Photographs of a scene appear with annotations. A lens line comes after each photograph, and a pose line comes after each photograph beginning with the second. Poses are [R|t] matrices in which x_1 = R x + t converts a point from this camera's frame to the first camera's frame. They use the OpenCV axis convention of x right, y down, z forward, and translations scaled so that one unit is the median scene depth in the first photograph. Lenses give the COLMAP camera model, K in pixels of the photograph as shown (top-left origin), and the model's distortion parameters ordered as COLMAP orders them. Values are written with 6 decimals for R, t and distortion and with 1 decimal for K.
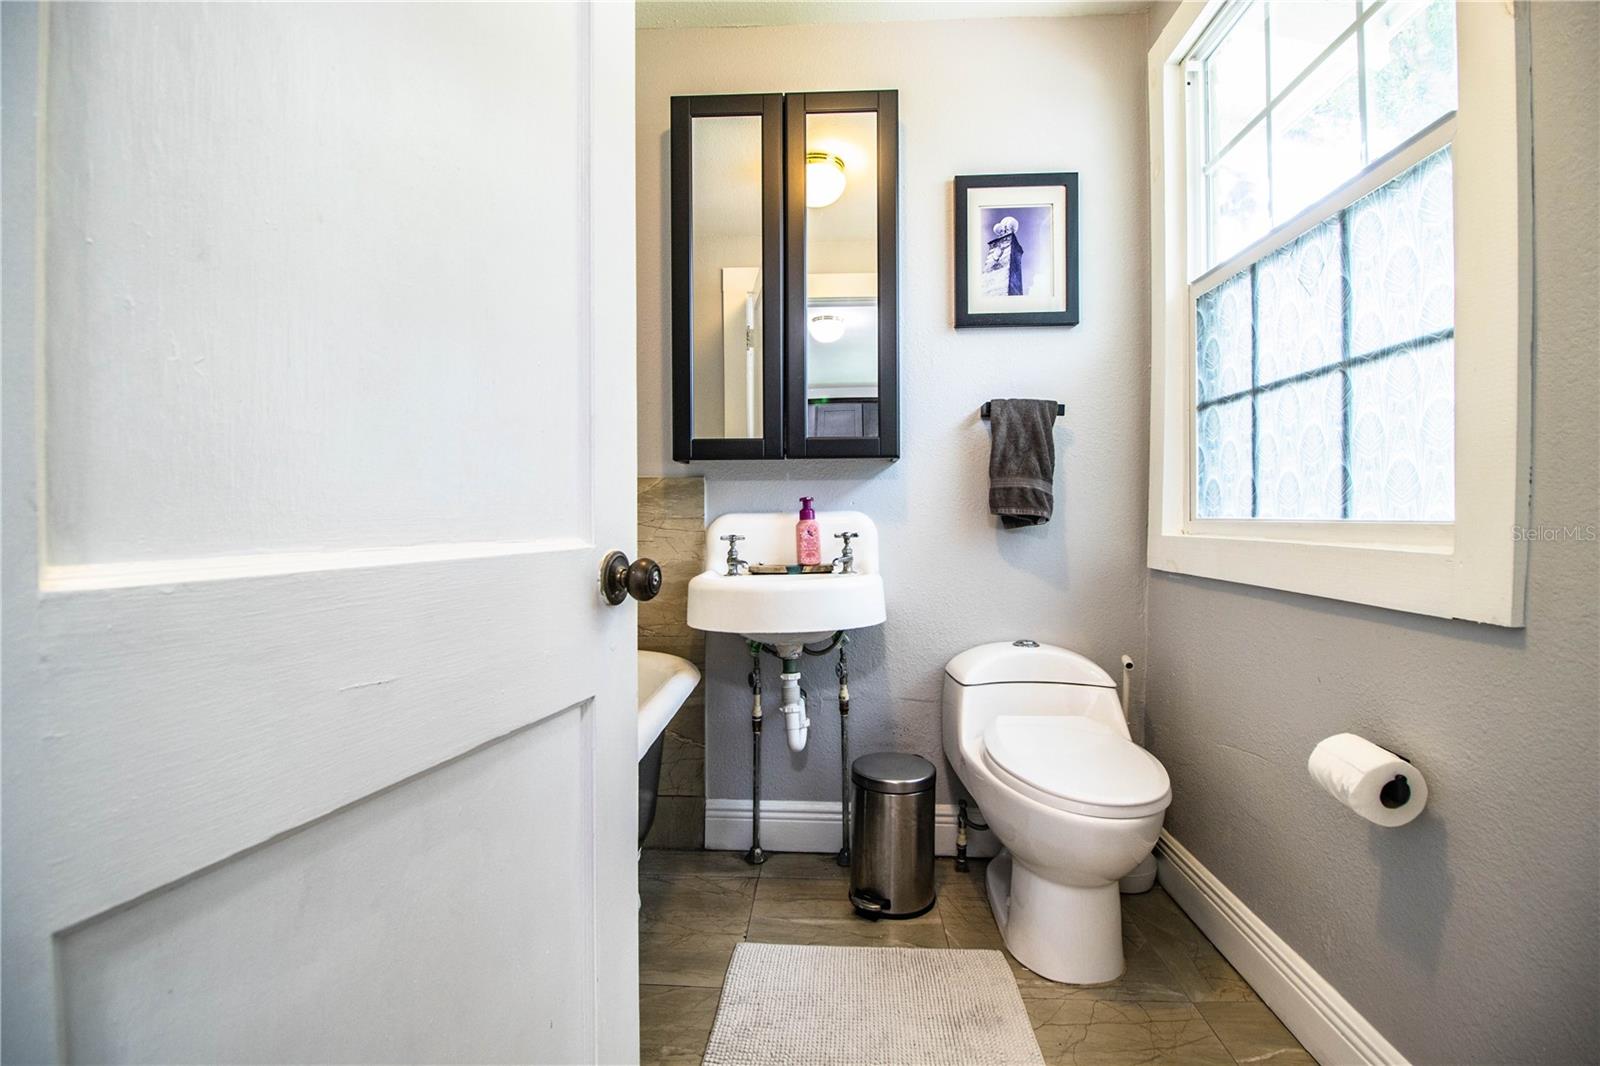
lens RADIAL K [[743.1, 0, 809.3], [0, 743.1, 521.3], [0, 0, 1]] dist [-0.006164, -0.005529]
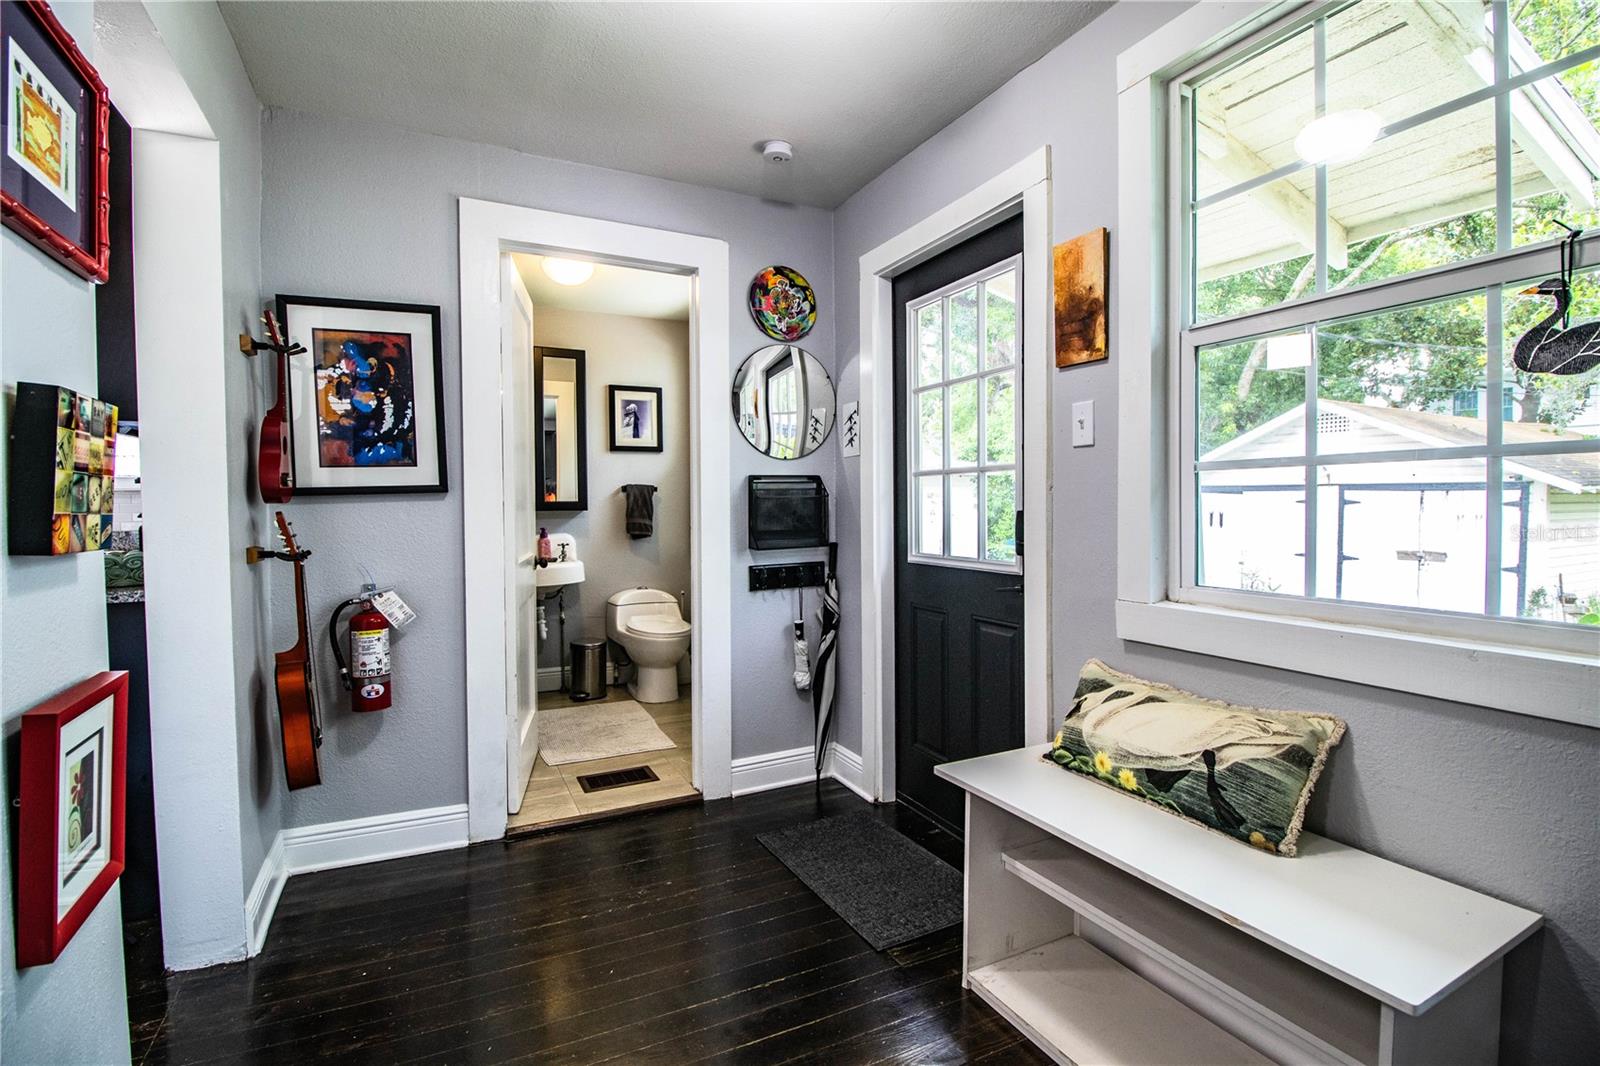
lens RADIAL K [[743.1, 0, 808.3], [0, 743.1, 527.2], [0, 0, 1]] dist [-0.006164, -0.005529]
pose [[0.878657, -0.017796, 0.477122, -0.361173], [0.006292, 0.999650, 0.025698, -0.085042], [-0.477413, -0.019577, 0.878461, -1.299157]]
